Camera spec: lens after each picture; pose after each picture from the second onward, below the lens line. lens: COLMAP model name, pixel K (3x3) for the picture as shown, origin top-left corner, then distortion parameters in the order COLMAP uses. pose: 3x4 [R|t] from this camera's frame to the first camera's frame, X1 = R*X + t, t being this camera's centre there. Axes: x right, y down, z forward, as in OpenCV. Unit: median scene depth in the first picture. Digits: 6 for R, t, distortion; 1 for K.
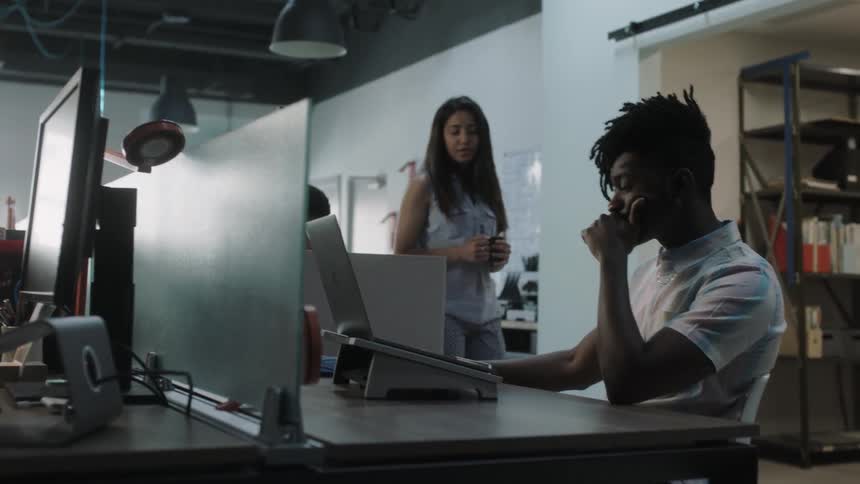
lens RADIAL K [[1152.5, 0, 430.0], [0, 1152.5, 242.0], [0, 0, 1]] dist [-0.032173, 0.024160]
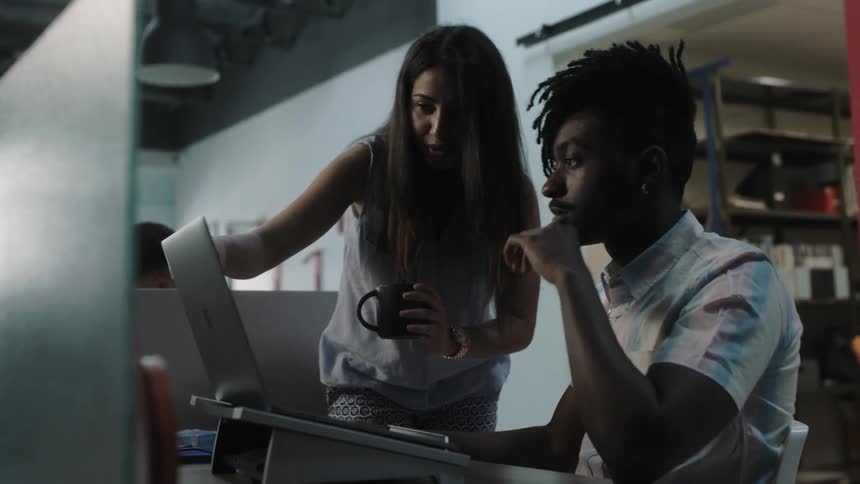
lens RADIAL K [[1152.5, 0, 430.0], [0, 1152.5, 242.0], [0, 0, 1]] dist [-0.032173, 0.024160]
pose [[0.993877, -0.038830, 0.103448, -0.007802], [0.043319, 0.998199, -0.041502, 0.007248], [-0.101650, 0.045729, 0.993769, 0.114703]]
